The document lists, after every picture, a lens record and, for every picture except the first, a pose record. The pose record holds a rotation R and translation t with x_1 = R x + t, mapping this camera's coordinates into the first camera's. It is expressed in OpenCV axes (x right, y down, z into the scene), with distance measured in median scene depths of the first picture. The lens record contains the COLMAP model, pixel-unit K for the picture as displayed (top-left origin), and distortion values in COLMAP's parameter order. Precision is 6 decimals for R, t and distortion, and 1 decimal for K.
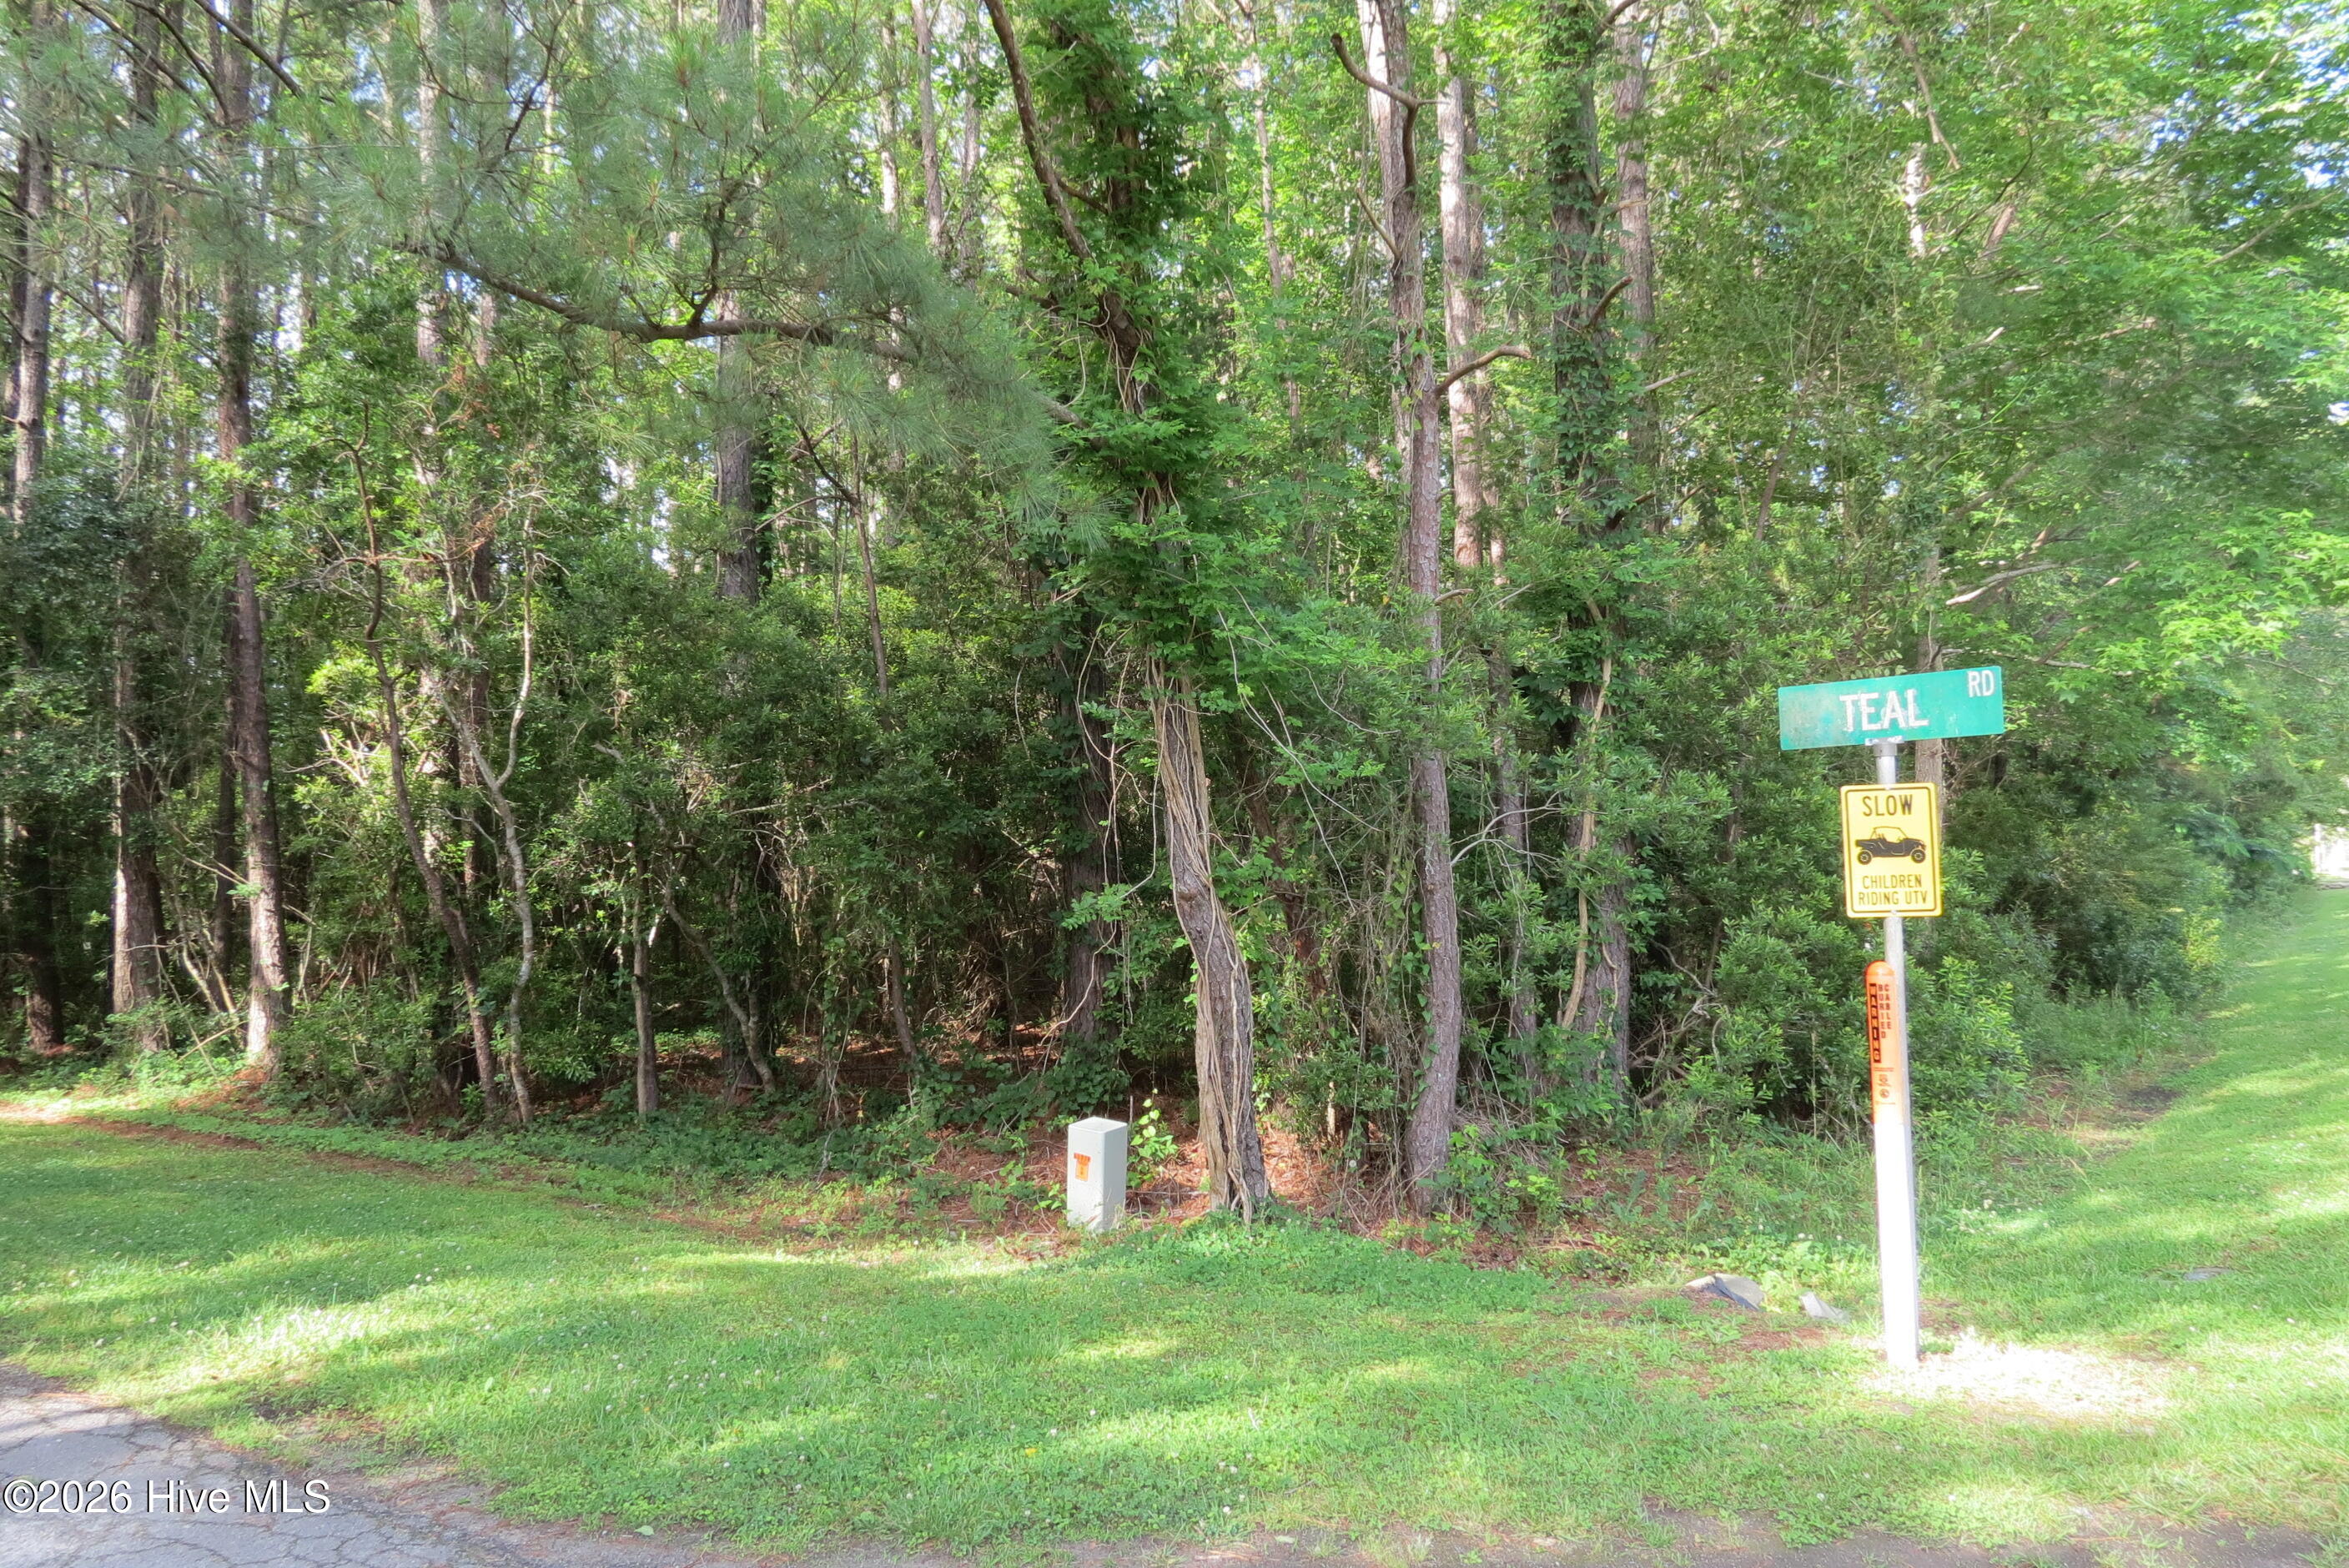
lens RADIAL K [[1777.3, 0, 1177.8], [0, 1777.3, 698.1], [0, 0, 1]] dist [0.031177, -0.002220]
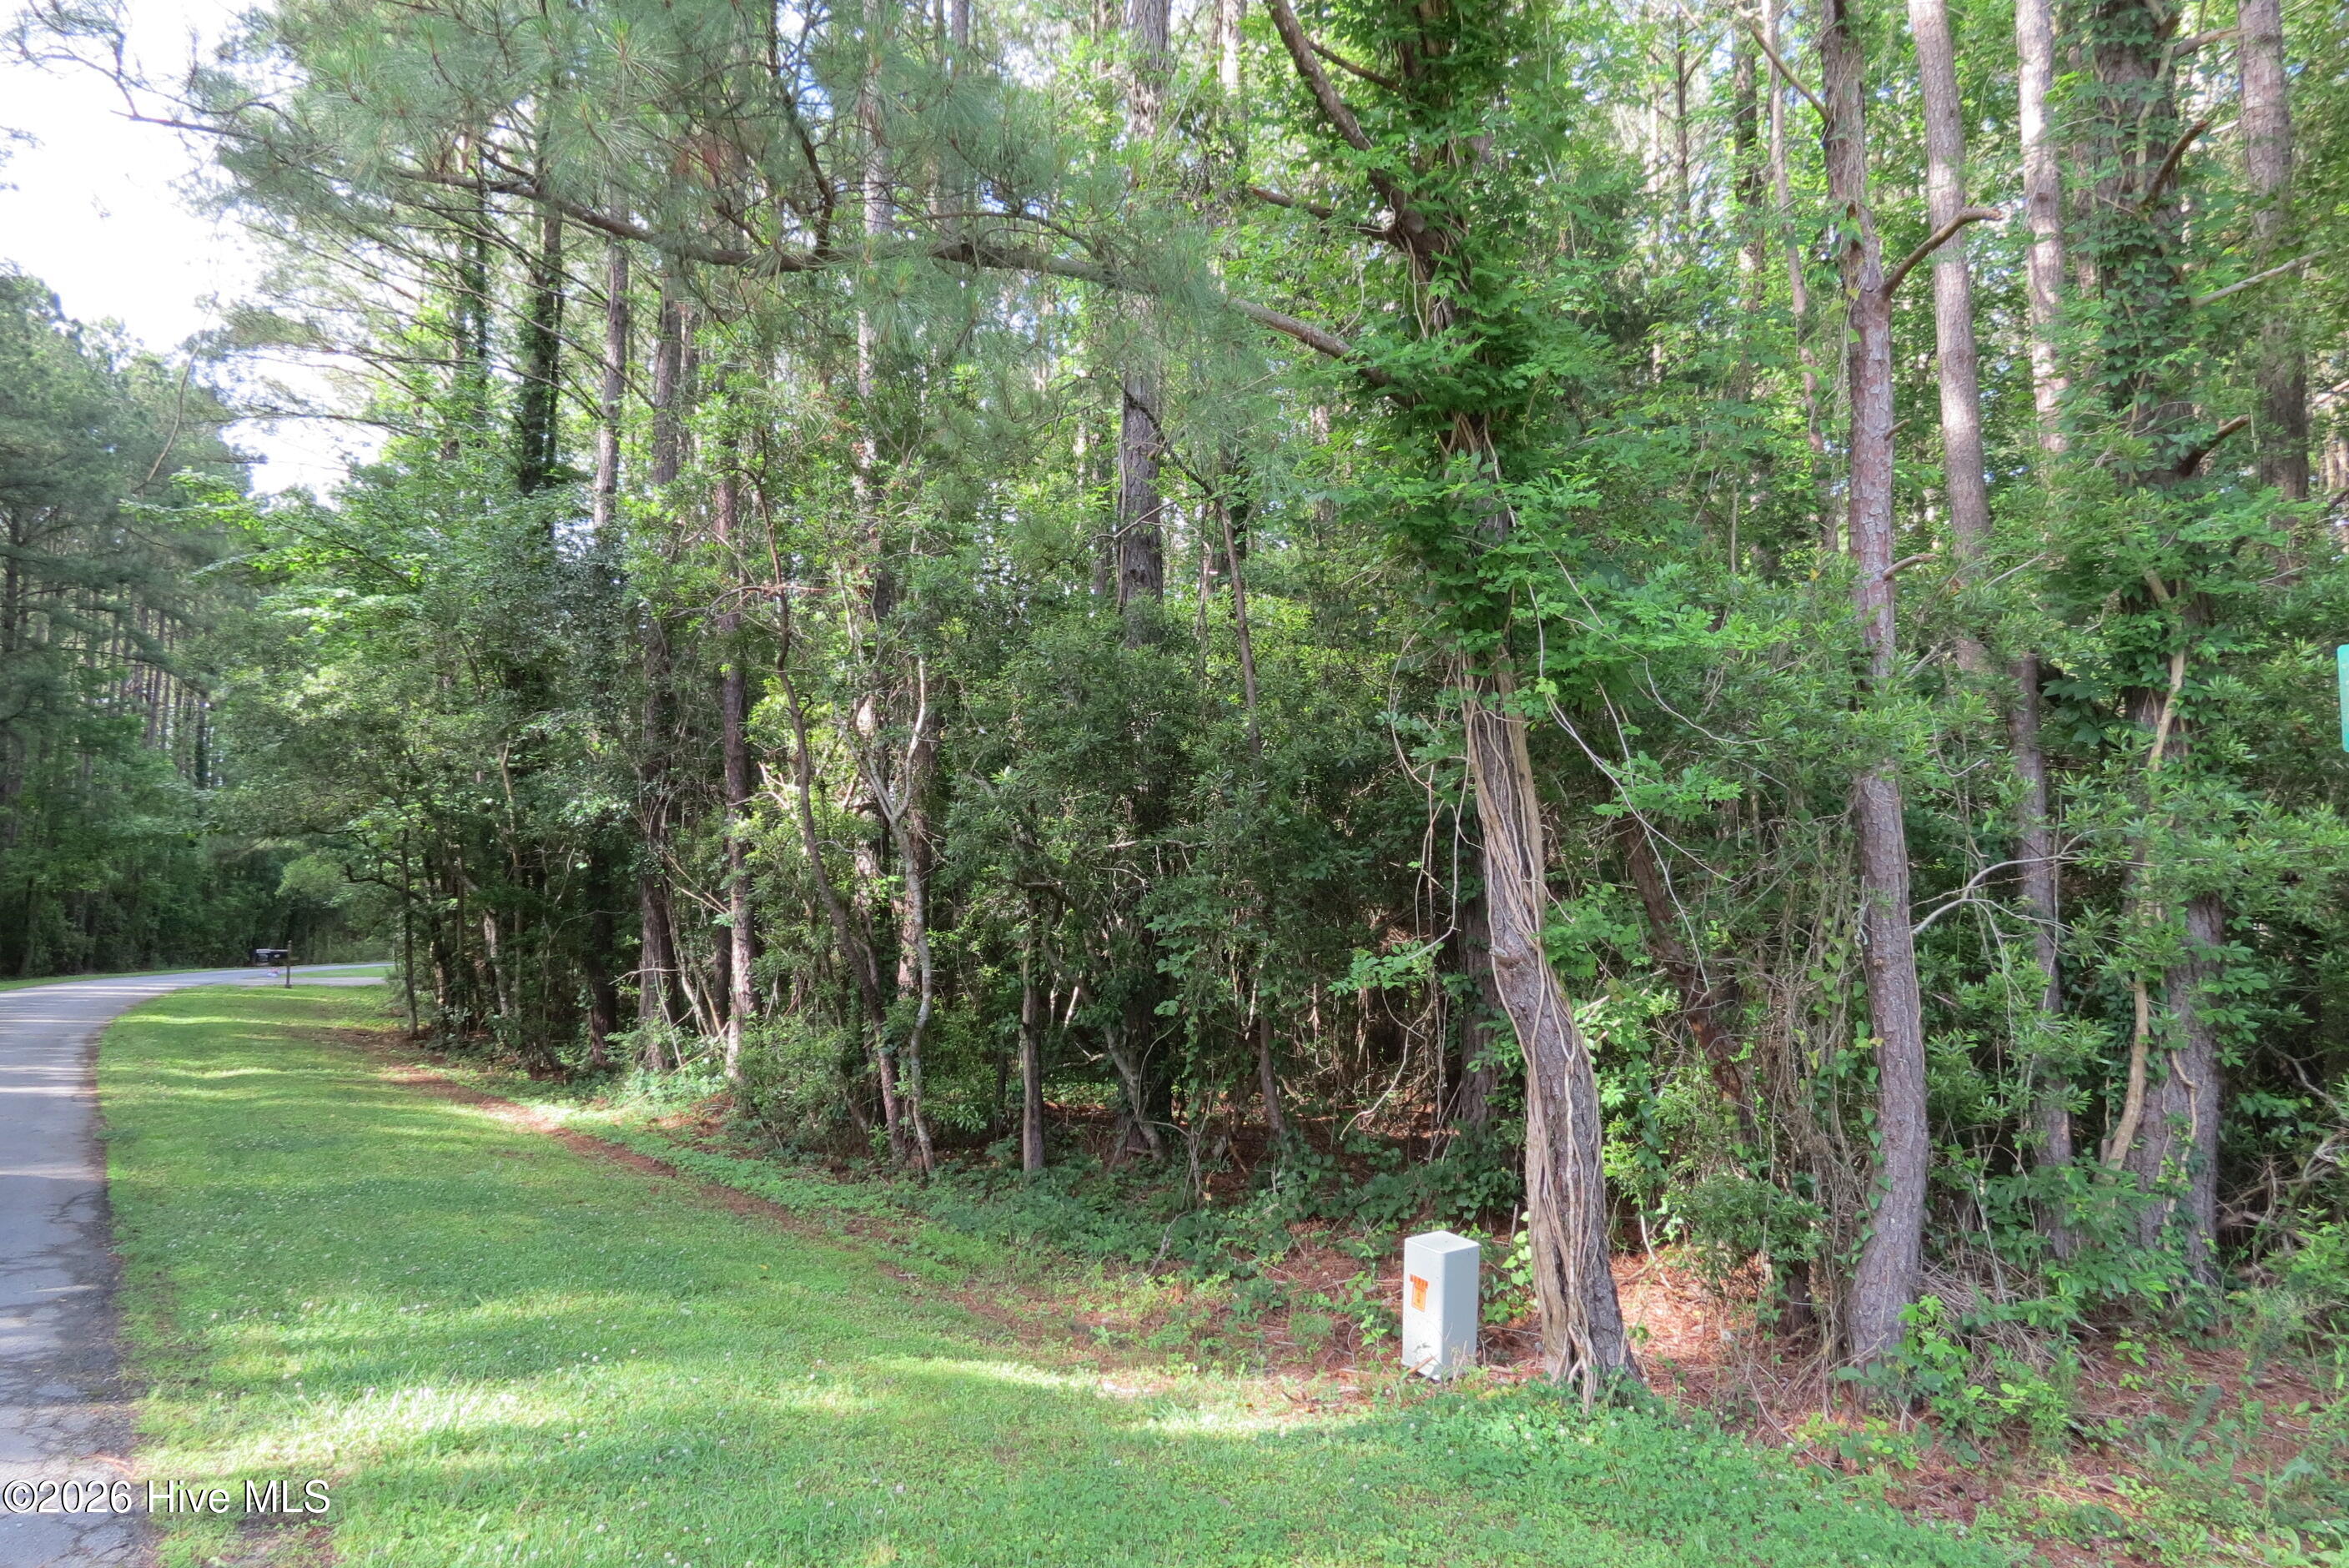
lens RADIAL K [[1730.1, 0, 1174.7], [0, 1730.1, 731.2], [0, 0, 1]] dist [0.010819, 0.003745]
pose [[0.937042, -0.008885, -0.349104, 0.109567], [0.004059, 0.999886, -0.014552, 0.018357], [0.349193, 0.012219, 0.936971, 0.205954]]
